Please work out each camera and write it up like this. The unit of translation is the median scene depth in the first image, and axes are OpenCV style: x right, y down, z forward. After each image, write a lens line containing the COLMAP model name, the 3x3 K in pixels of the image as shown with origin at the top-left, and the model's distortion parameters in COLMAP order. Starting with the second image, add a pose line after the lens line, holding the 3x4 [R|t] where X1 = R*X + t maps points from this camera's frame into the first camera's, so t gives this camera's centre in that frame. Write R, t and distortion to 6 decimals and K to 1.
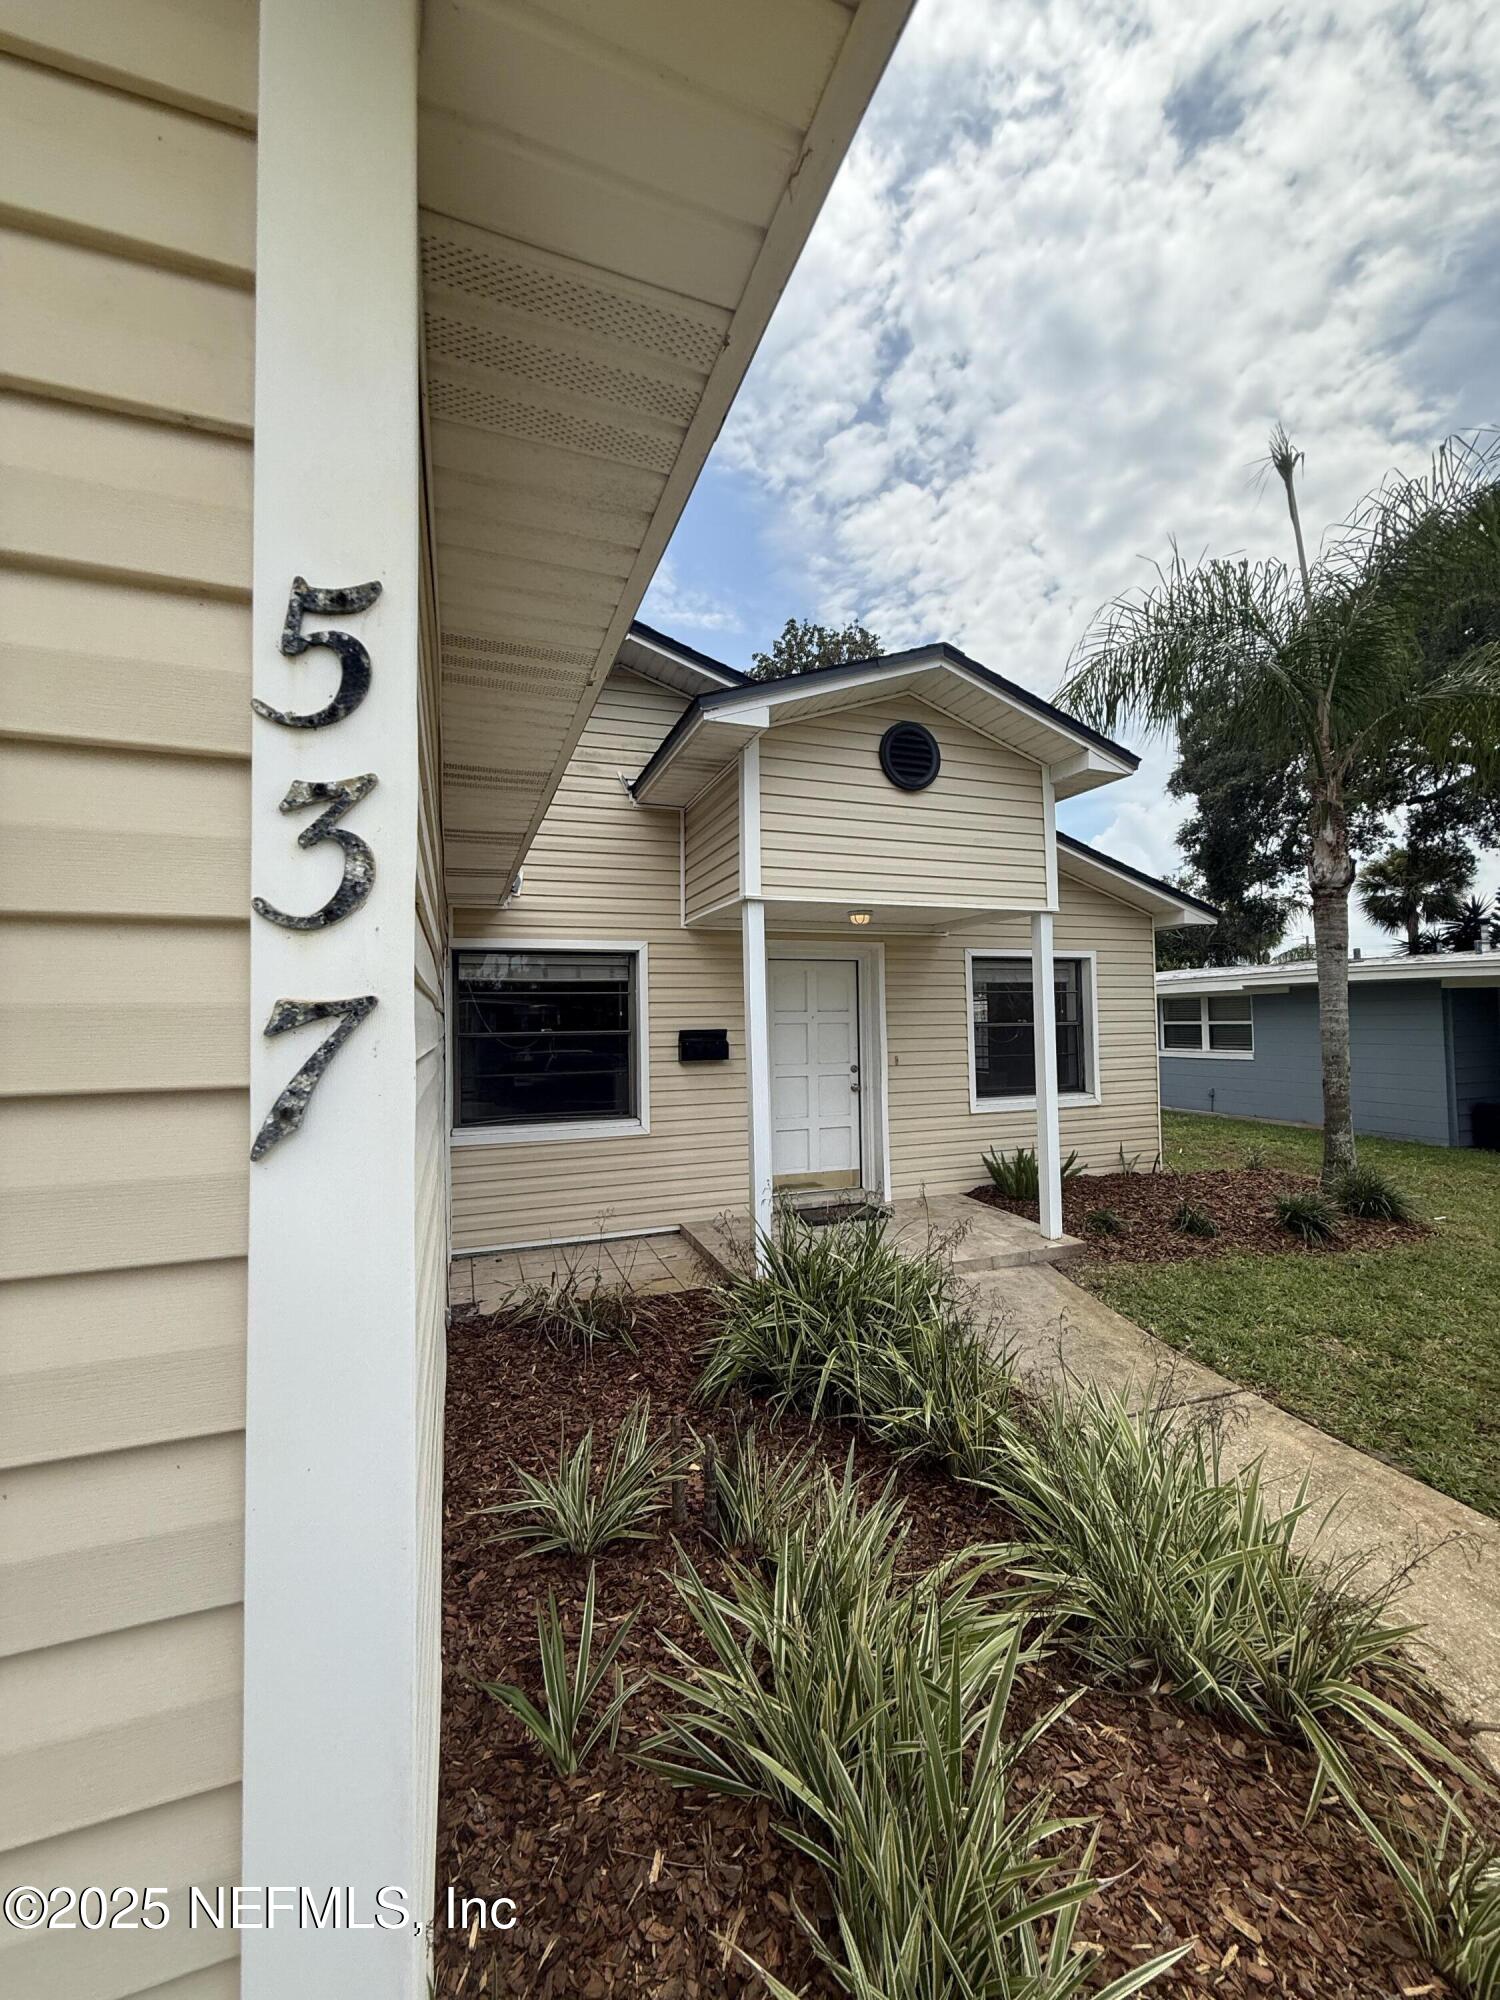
lens RADIAL K [[796.1, 0, 756.7], [0, 796.1, 987.6], [0, 0, 1]] dist [-0.001758, 0.000074]
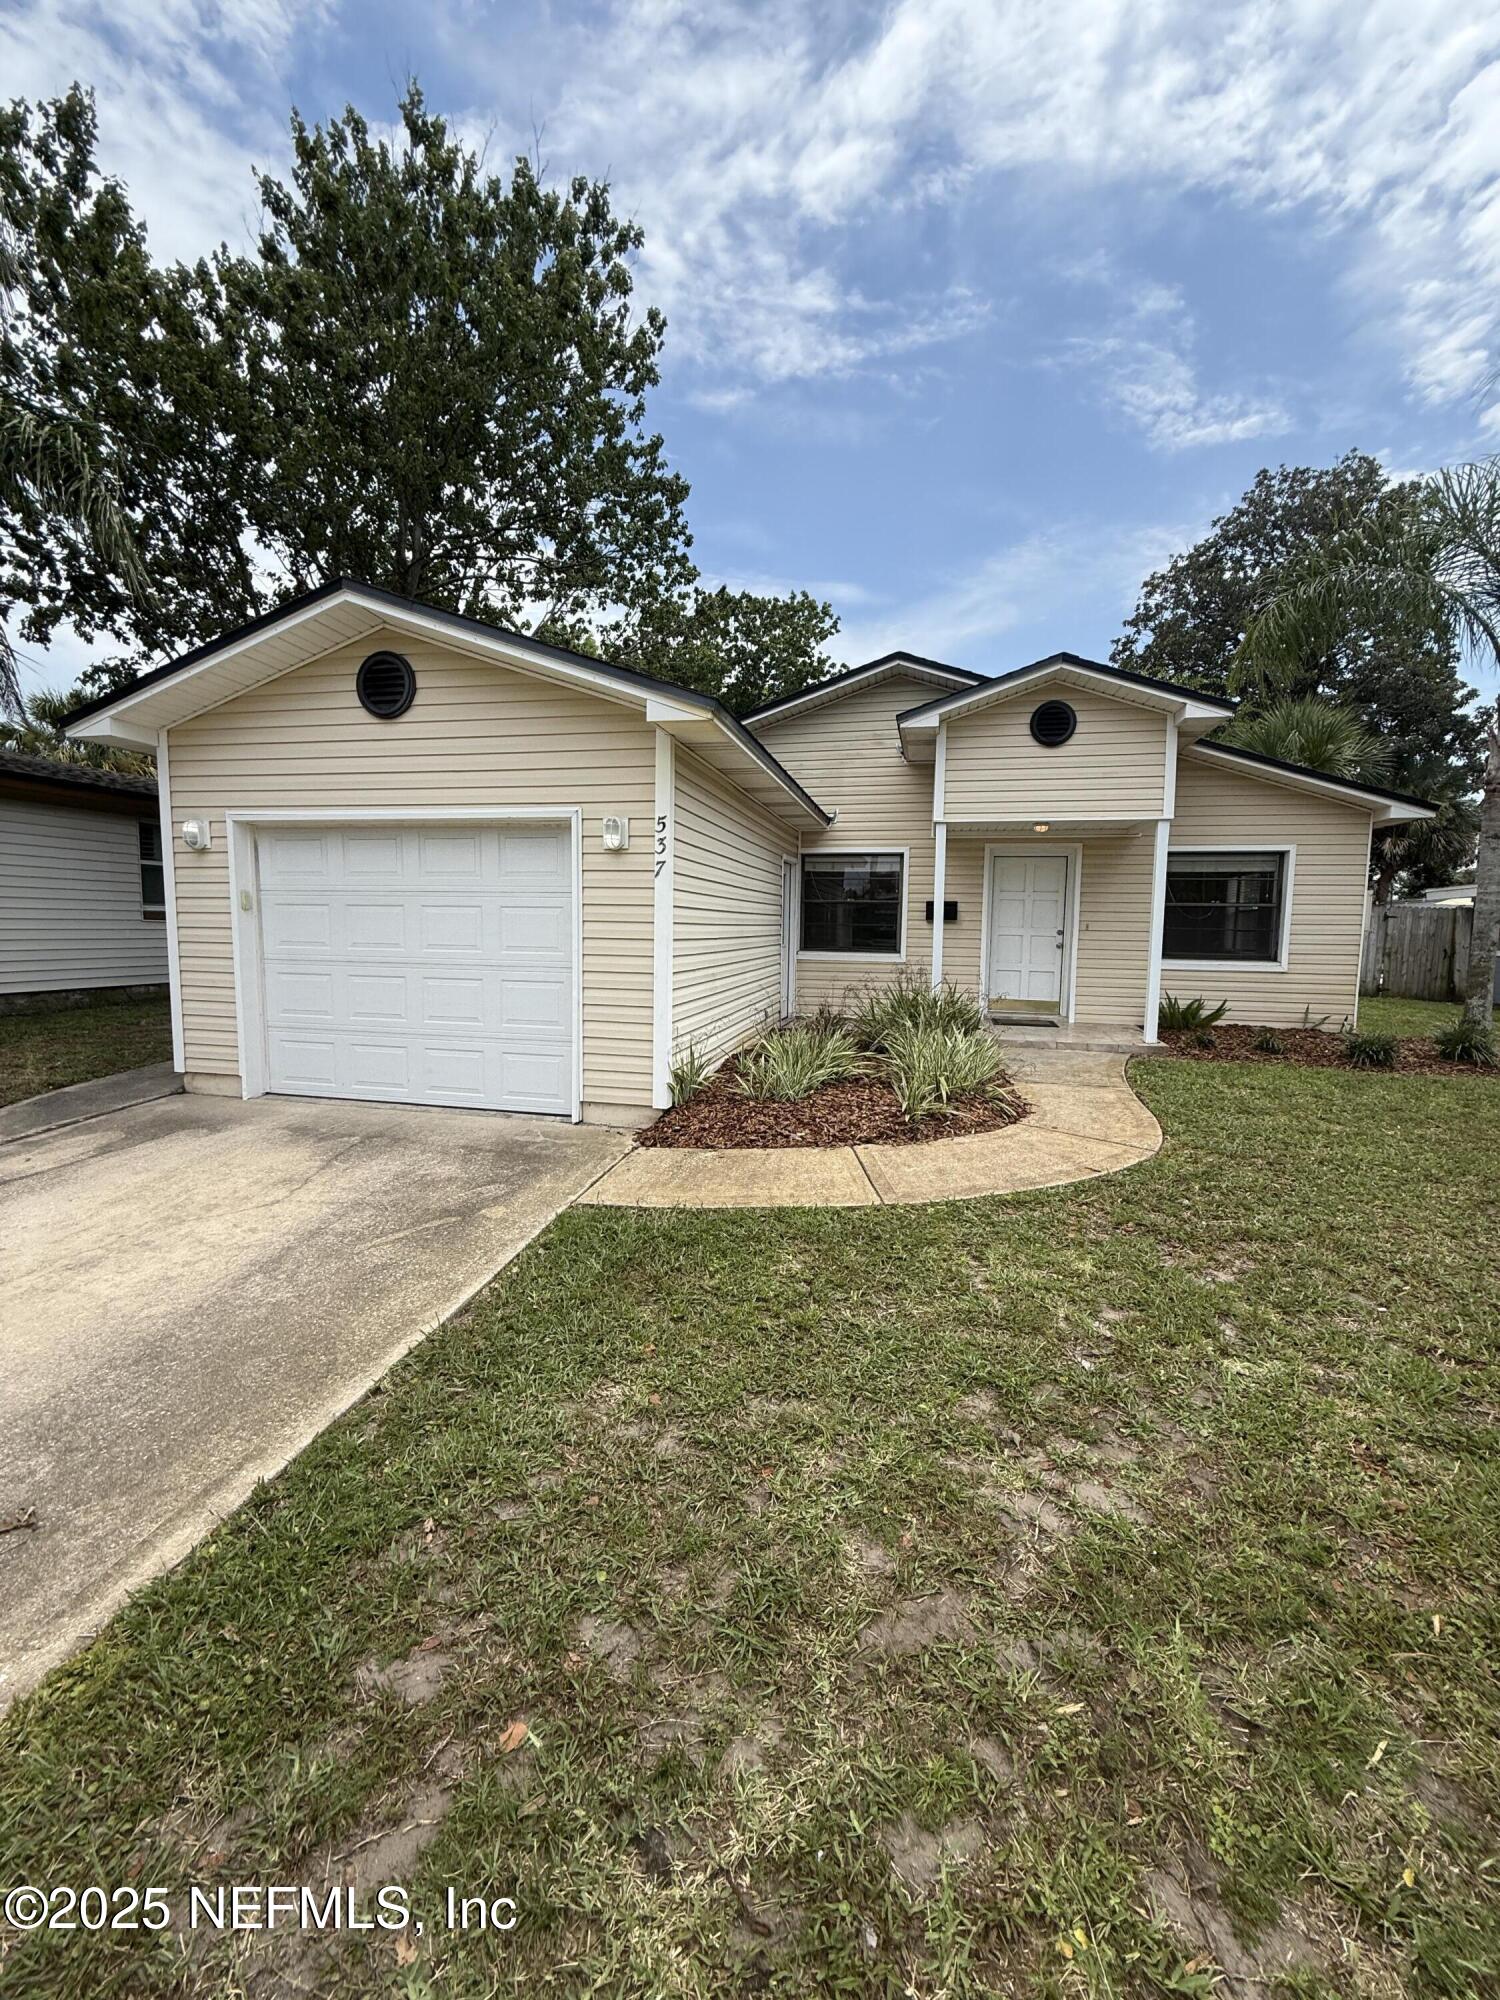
lens RADIAL K [[796.1, 0, 751.7], [0, 796.1, 1001.6], [0, 0, 1]] dist [-0.001758, 0.000074]
pose [[0.842829, 0.079860, -0.532223, 0.484574], [-0.004162, 0.989867, 0.141939, 0.026624], [0.538165, -0.117415, 0.834621, -0.584991]]
